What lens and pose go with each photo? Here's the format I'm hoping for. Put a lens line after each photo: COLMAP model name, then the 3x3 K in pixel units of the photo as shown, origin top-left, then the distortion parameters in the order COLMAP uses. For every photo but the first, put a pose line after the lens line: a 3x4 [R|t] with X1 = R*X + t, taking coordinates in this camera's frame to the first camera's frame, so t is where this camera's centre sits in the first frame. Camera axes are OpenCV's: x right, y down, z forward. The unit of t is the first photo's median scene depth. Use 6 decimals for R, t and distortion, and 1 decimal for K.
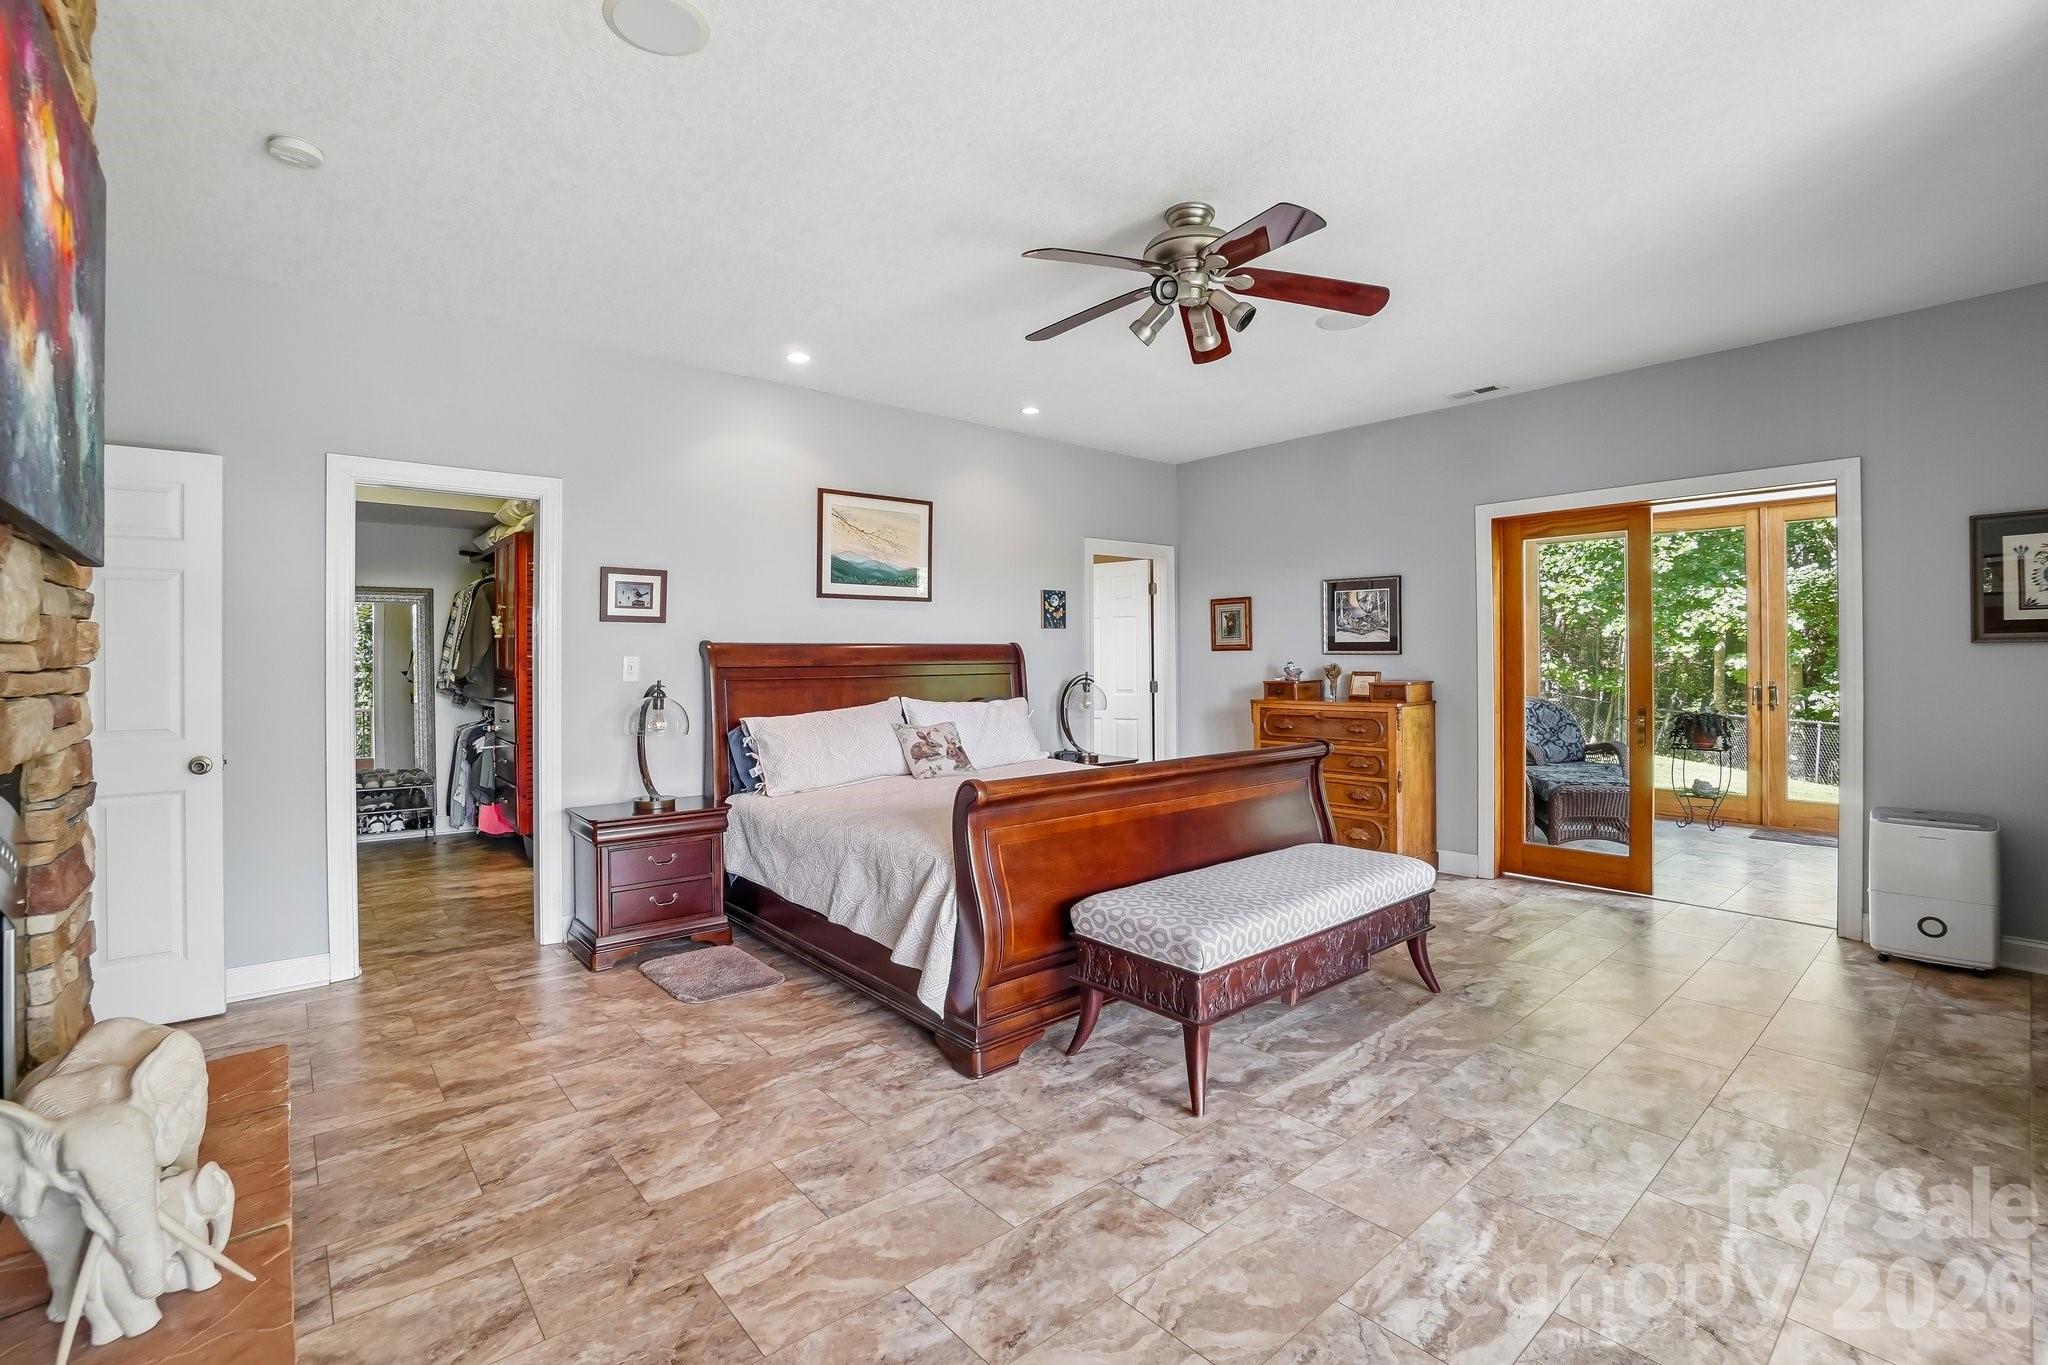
lens RADIAL K [[902.5, 0, 1018.6], [0, 902.5, 670.3], [0, 0, 1]] dist [-0.062514, 0.022609]
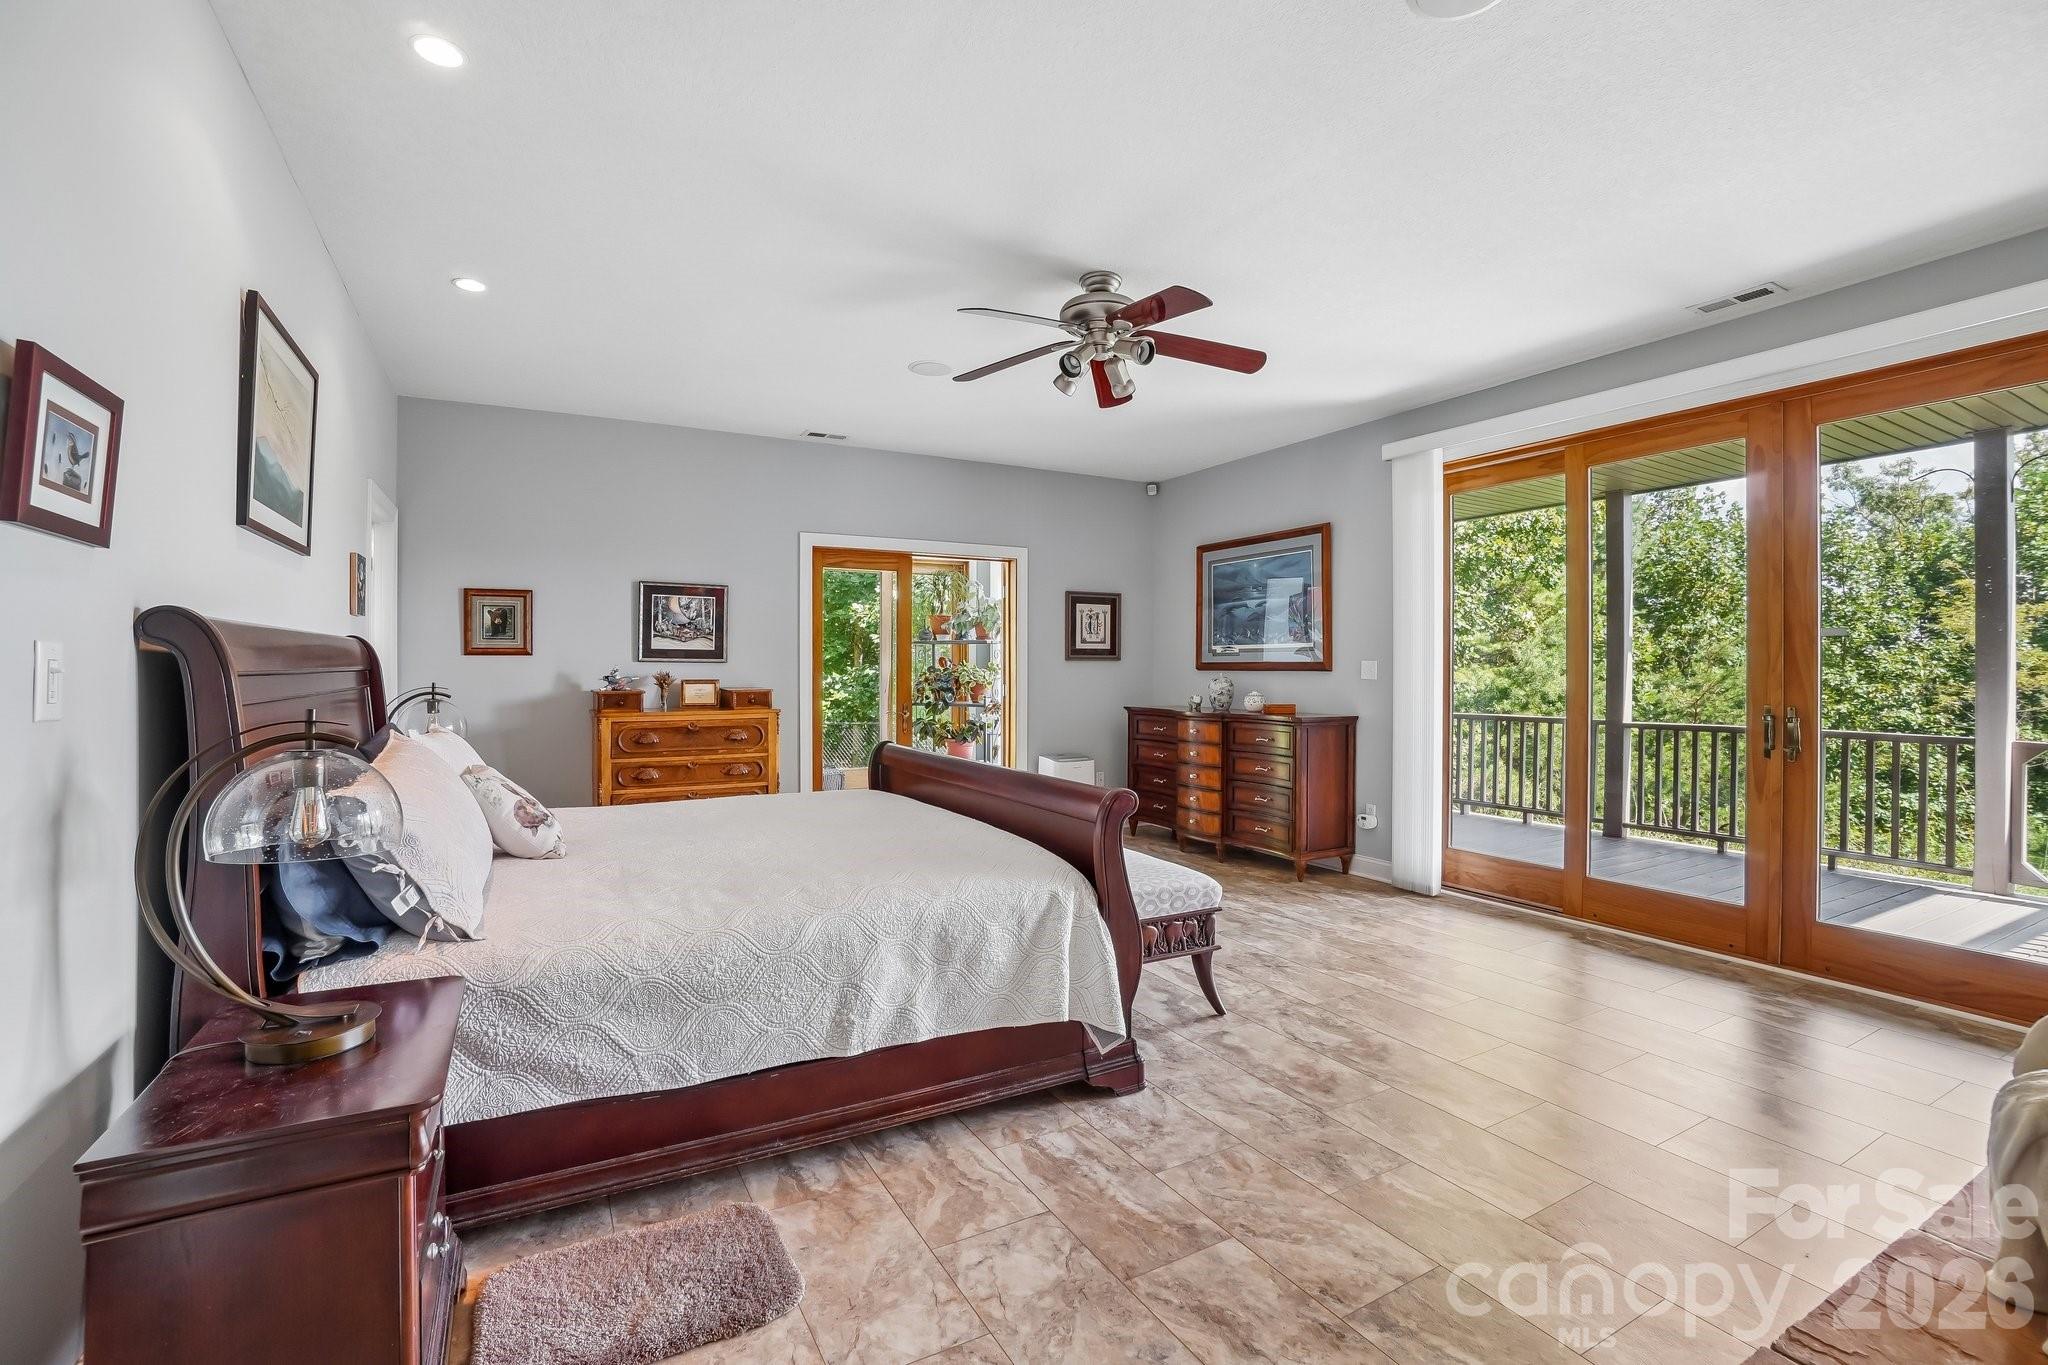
lens RADIAL K [[902.5, 0, 1018.6], [0, 902.5, 670.3], [0, 0, 1]] dist [-0.062514, 0.022609]
pose [[0.202413, 0.004632, 0.979289, -0.855821], [0.006863, 0.999958, -0.006148, -0.000653], [-0.979276, 0.007965, 0.202373, 0.760410]]
